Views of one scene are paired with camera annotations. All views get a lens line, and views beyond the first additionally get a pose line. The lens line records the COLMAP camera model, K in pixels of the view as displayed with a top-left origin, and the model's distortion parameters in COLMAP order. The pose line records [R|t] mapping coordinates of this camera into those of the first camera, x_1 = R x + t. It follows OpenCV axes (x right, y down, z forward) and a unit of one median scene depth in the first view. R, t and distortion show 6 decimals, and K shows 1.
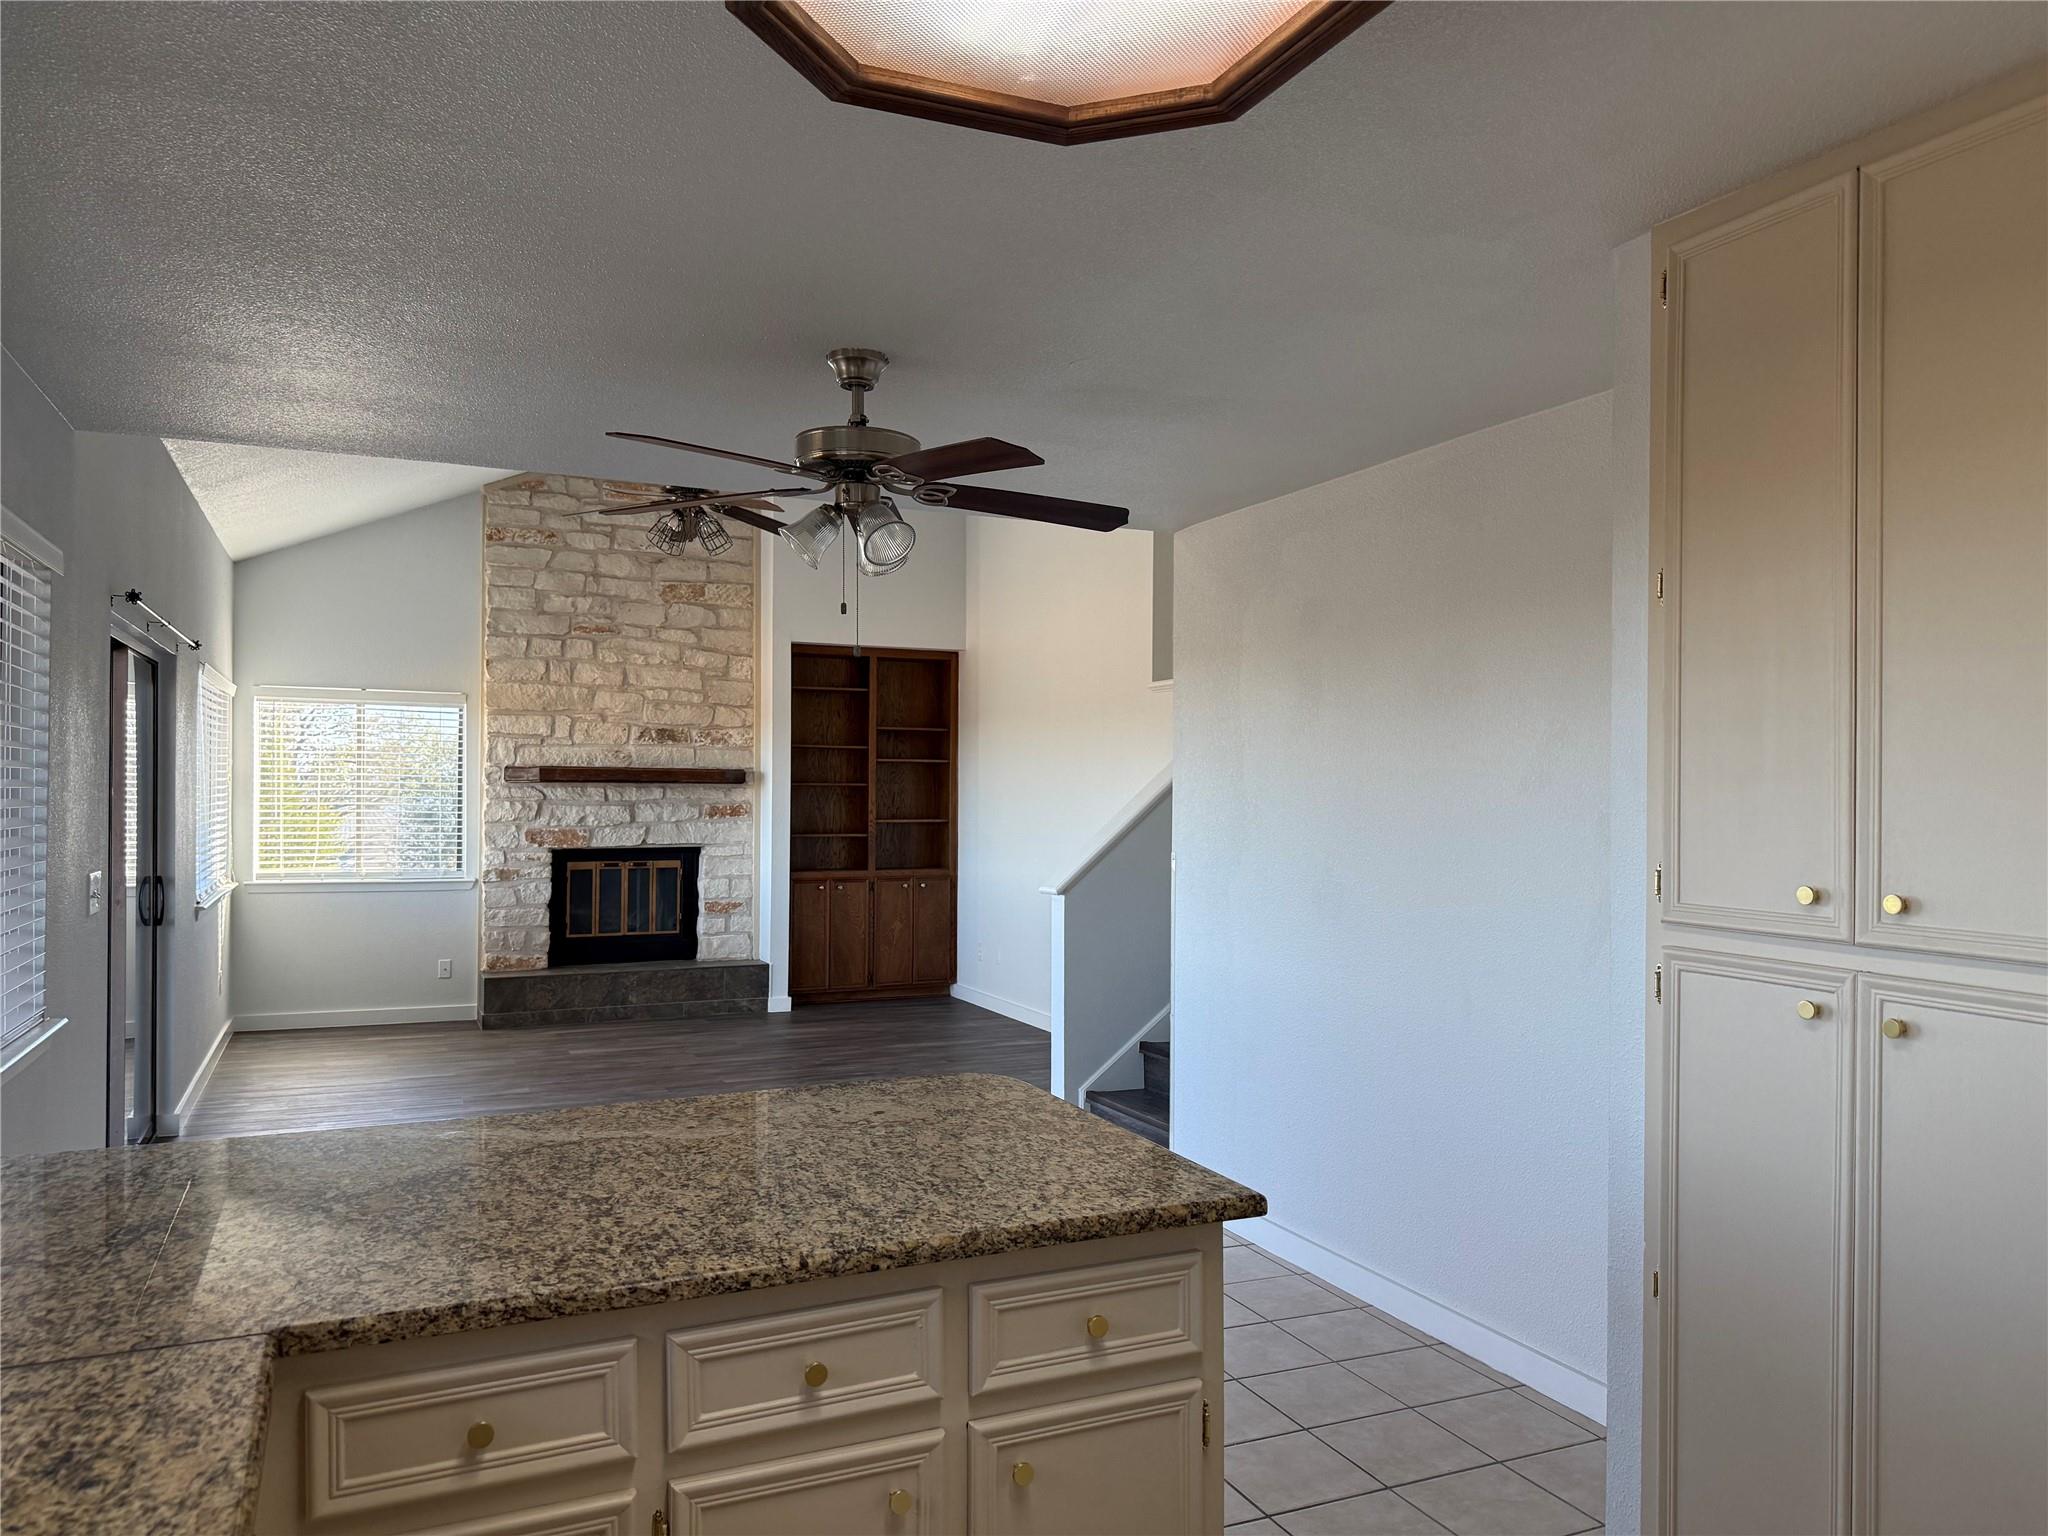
lens RADIAL K [[1439.4, 0, 1024.0], [0, 1439.4, 768.0], [0, 0, 1]] dist [0.168712, -0.282065]
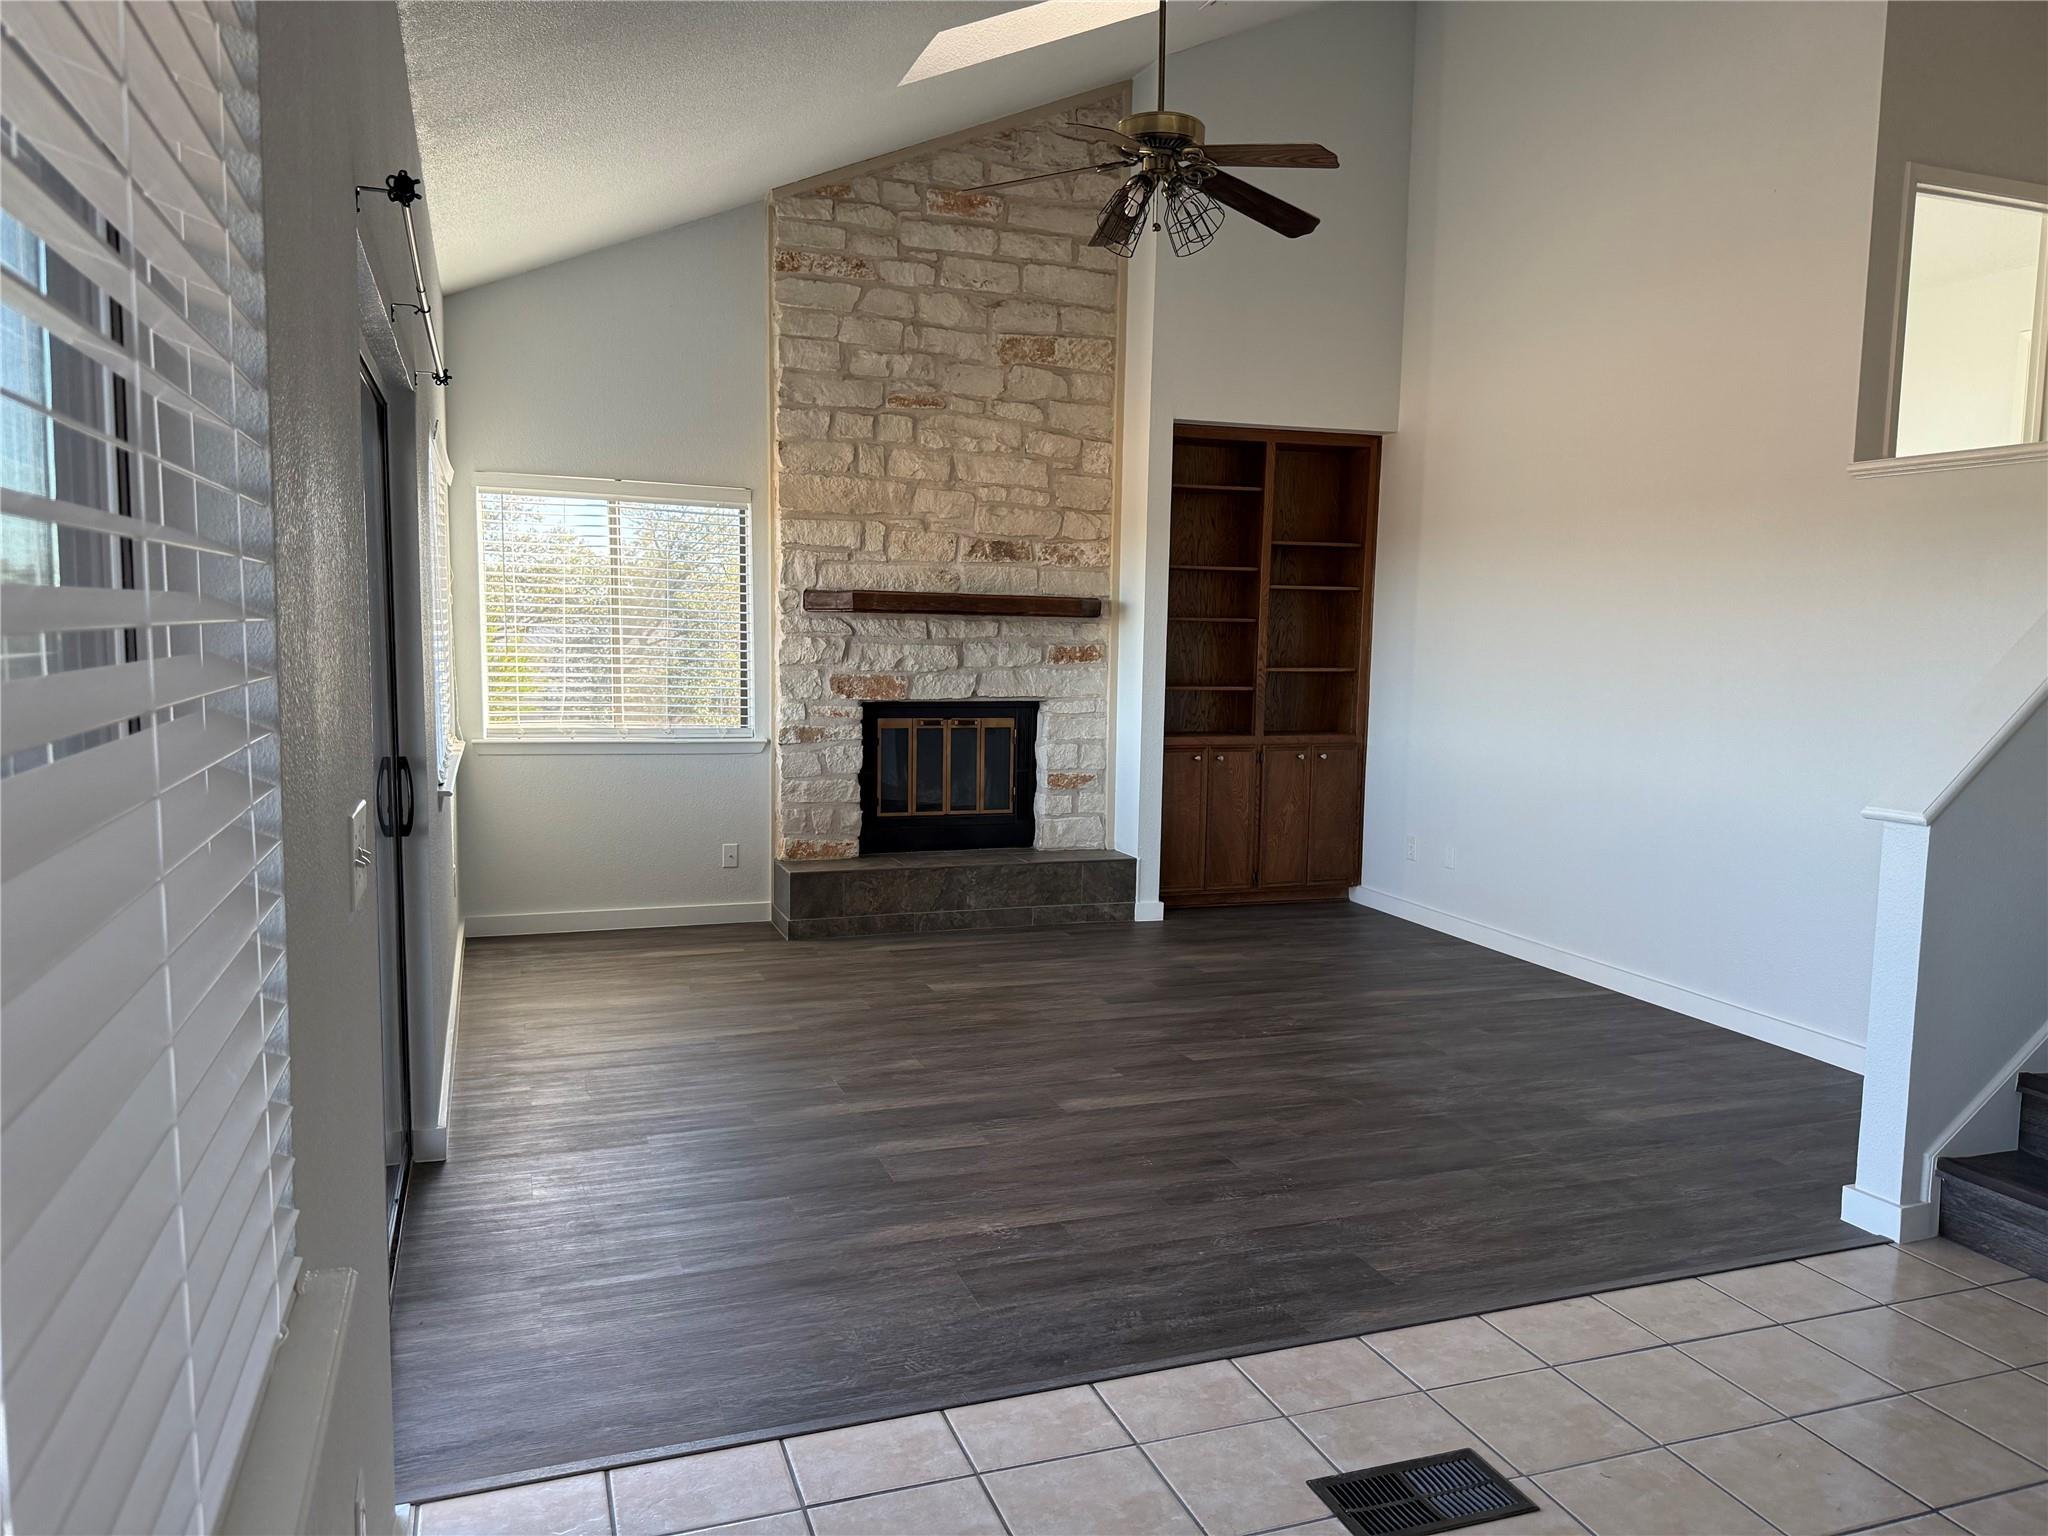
lens RADIAL K [[1439.4, 0, 1024.0], [0, 1439.4, 768.0], [0, 0, 1]] dist [0.168712, -0.282065]
pose [[0.996877, 0.020439, -0.076285, -0.179239], [-0.011485, 0.993181, 0.116017, 0.002164], [0.078136, -0.114778, 0.990313, 0.260827]]
